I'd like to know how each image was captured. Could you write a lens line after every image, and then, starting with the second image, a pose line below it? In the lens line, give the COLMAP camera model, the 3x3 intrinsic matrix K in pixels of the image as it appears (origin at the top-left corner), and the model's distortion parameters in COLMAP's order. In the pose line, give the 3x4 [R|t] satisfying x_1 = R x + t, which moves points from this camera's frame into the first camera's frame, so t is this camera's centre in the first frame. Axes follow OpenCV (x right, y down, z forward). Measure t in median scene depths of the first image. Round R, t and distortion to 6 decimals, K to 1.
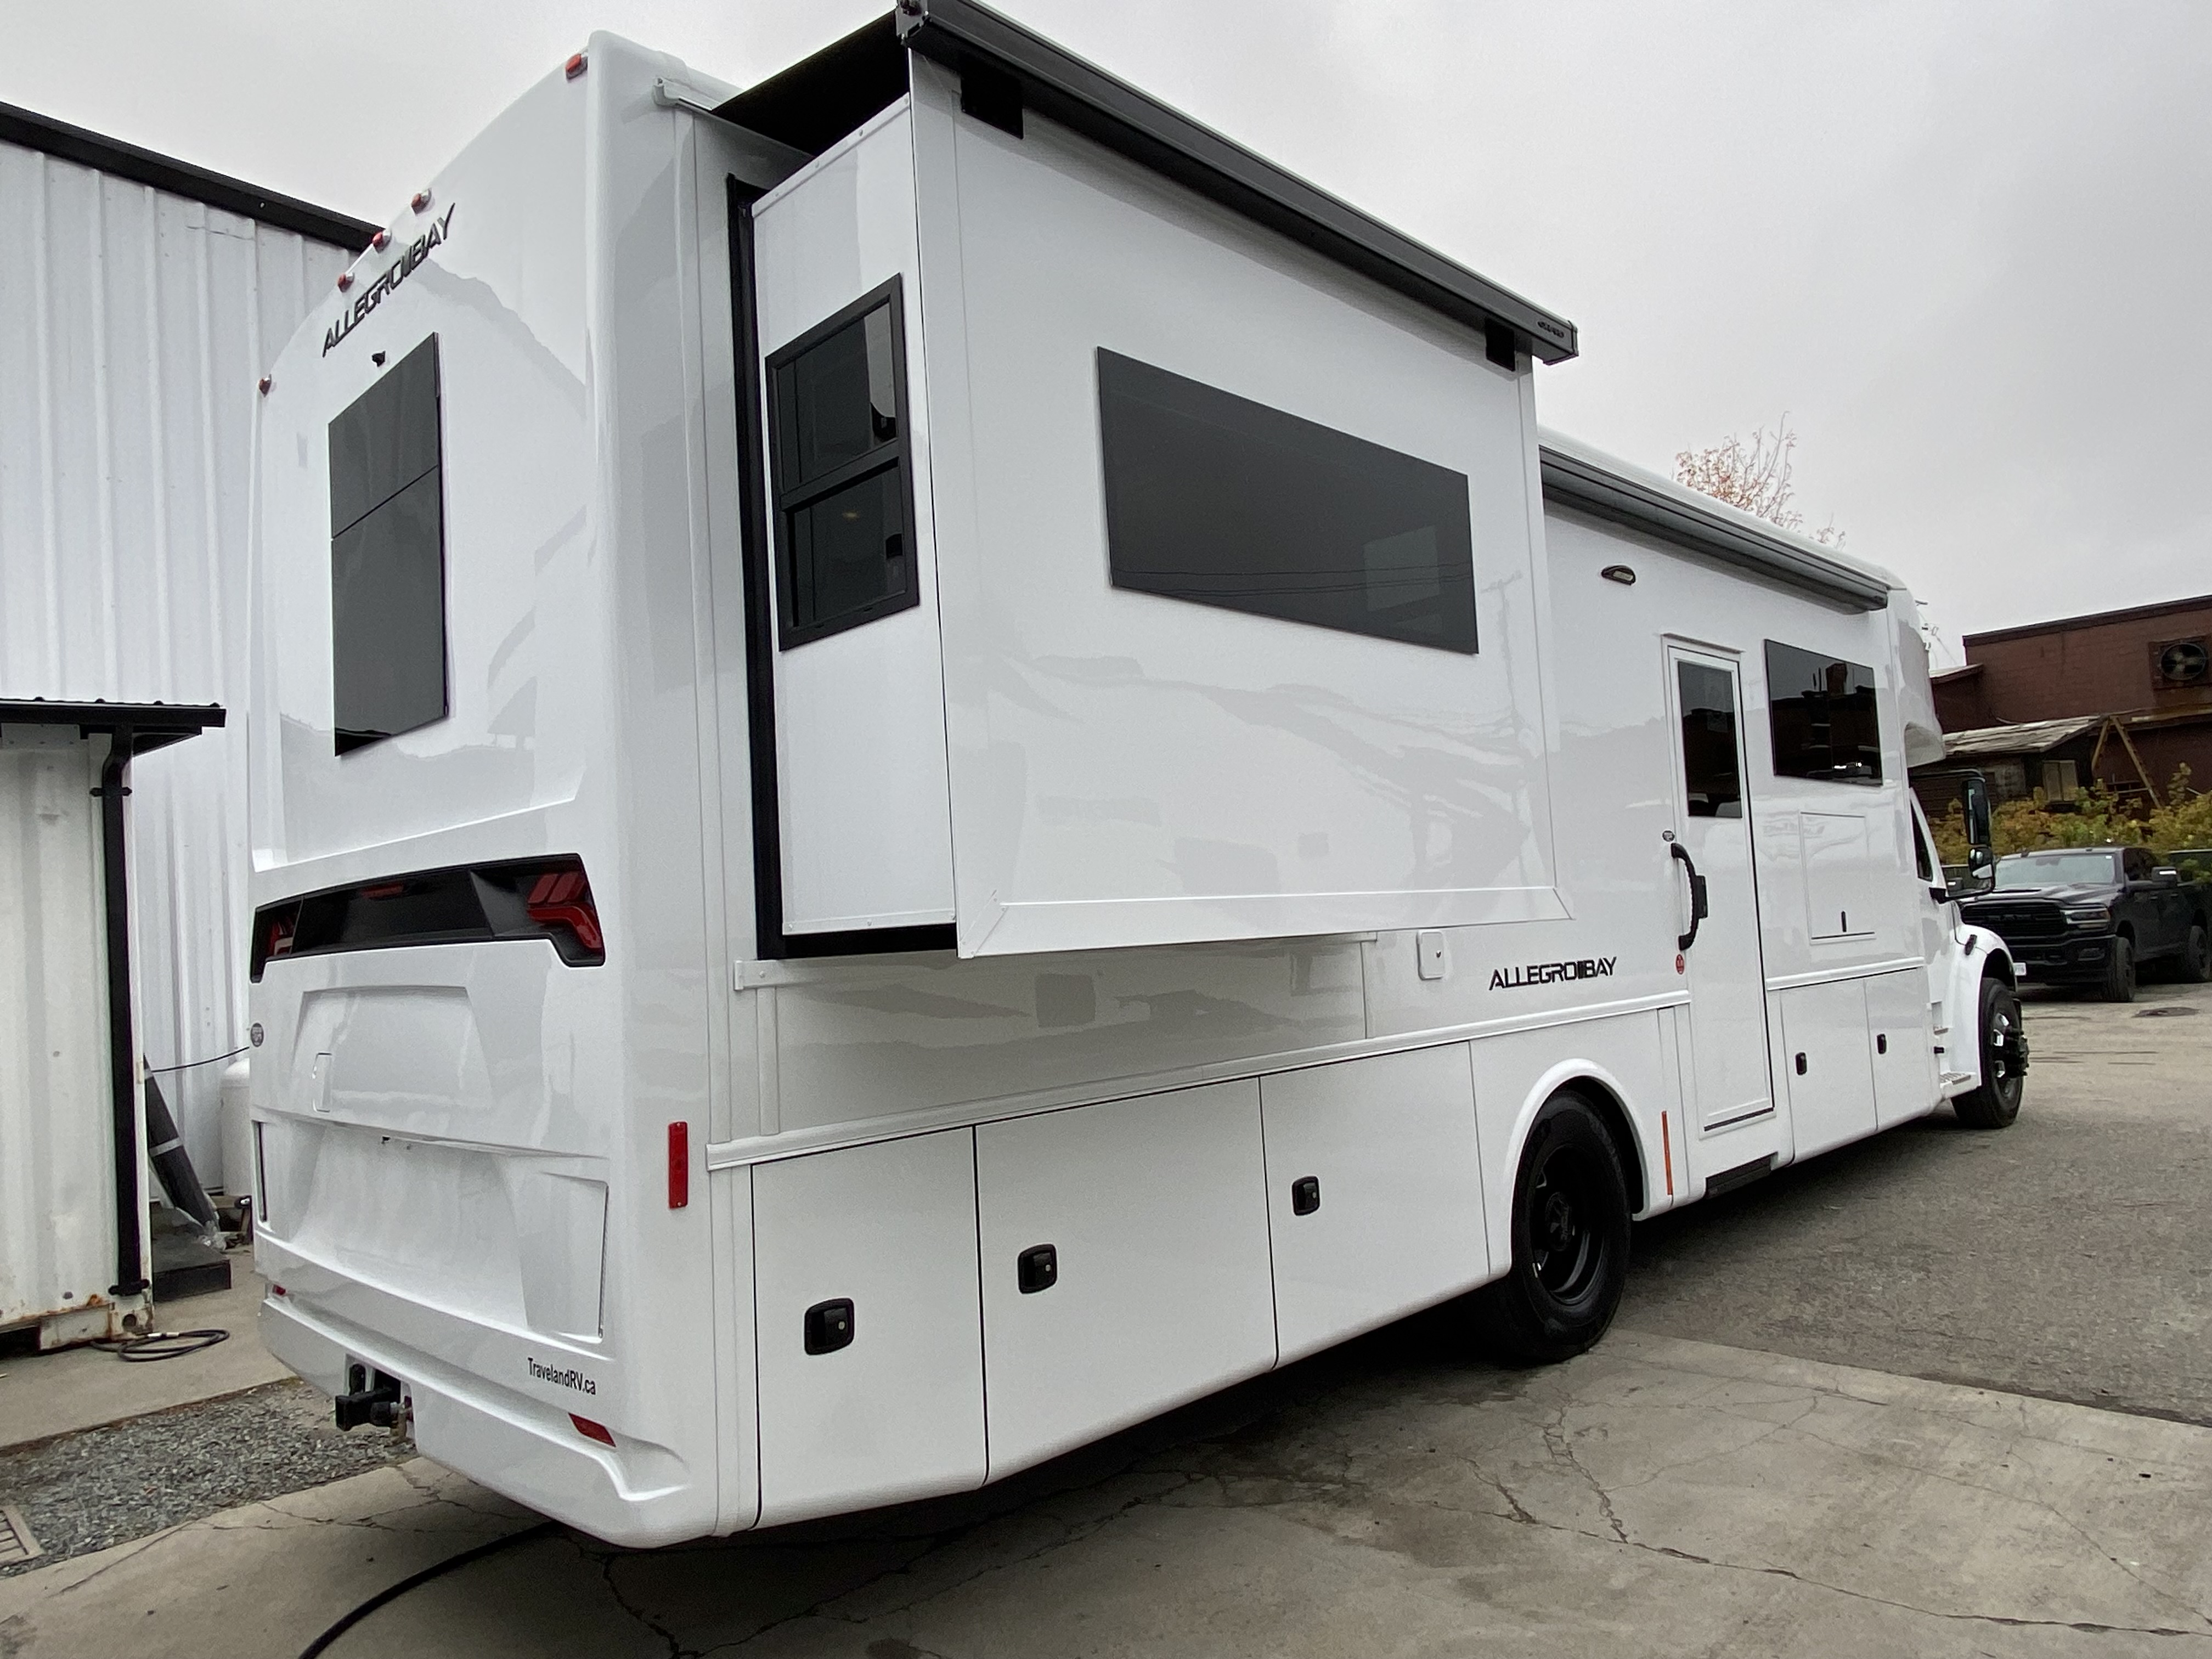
lens RADIAL K [[1439.9, 0, 1133.4], [0, 1439.9, 833.2], [0, 0, 1]] dist [0.102347, -0.110581]
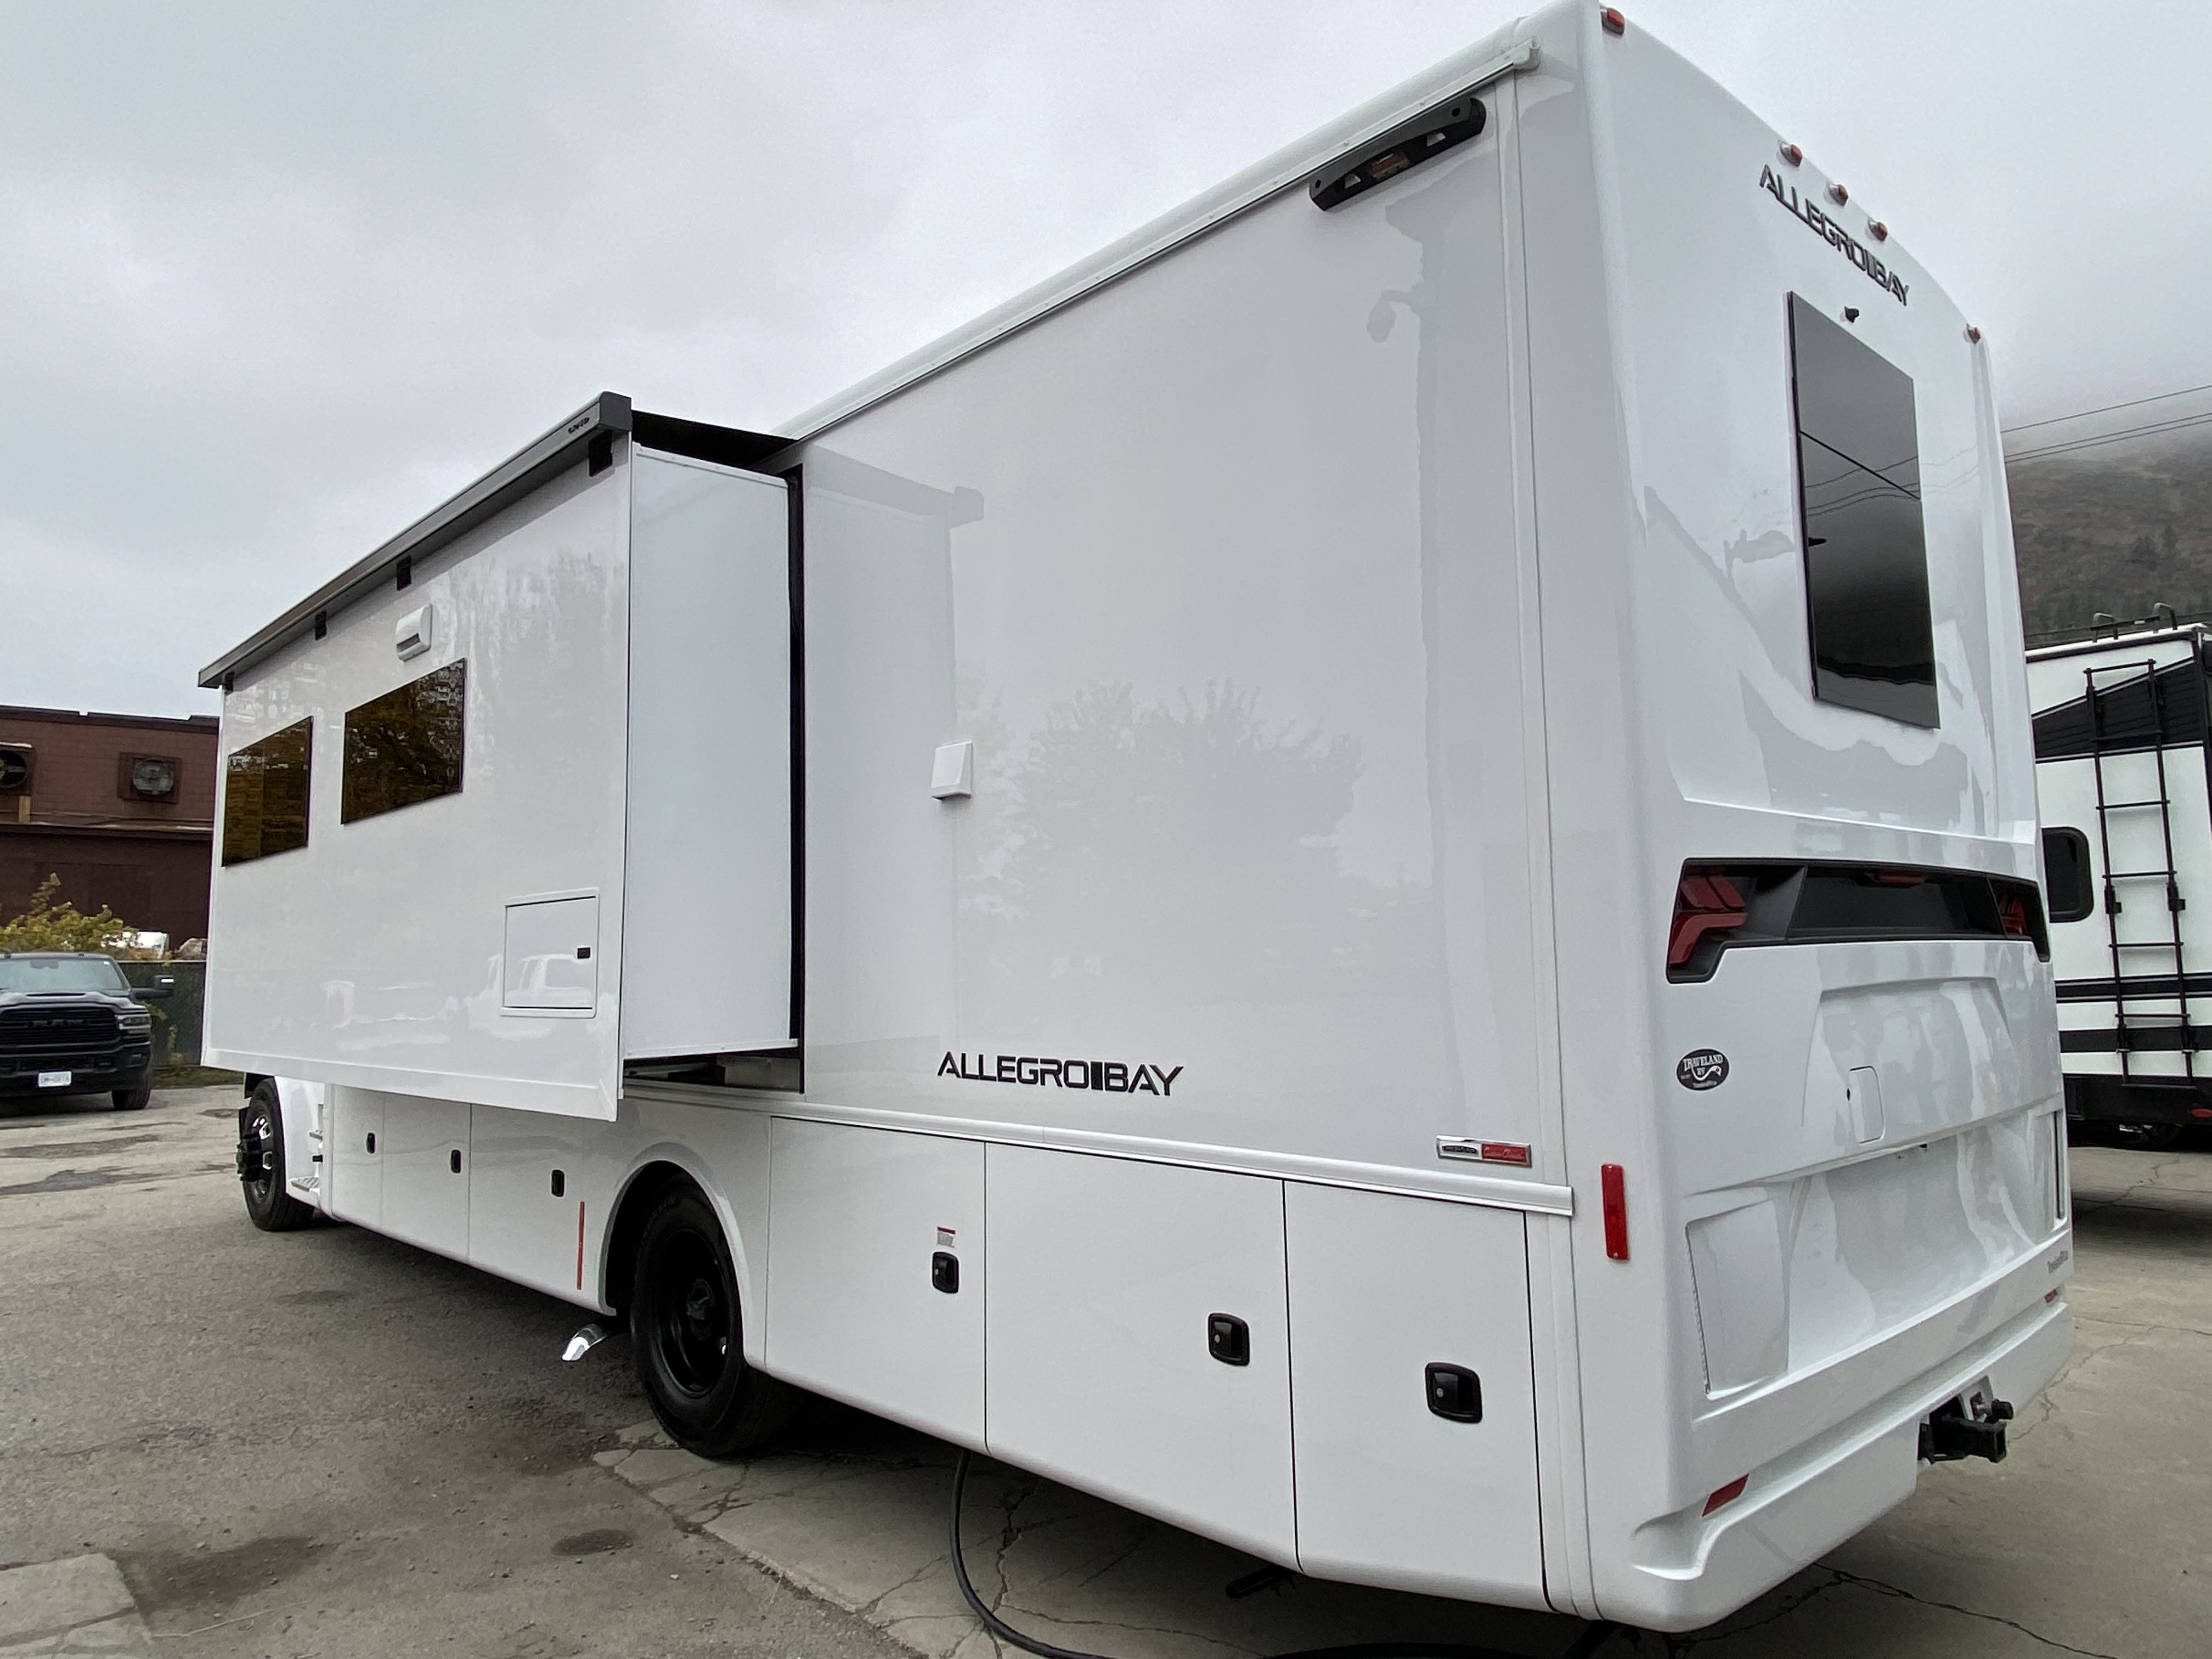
lens RADIAL K [[1439.9, 0, 1133.4], [0, 1439.9, 833.2], [0, 0, 1]] dist [0.102347, -0.110581]
pose [[0.022719, -0.033789, -0.999171, 1.065130], [0.060299, 0.997655, -0.032367, 0.002885], [0.997922, -0.059513, 0.024703, 1.081723]]
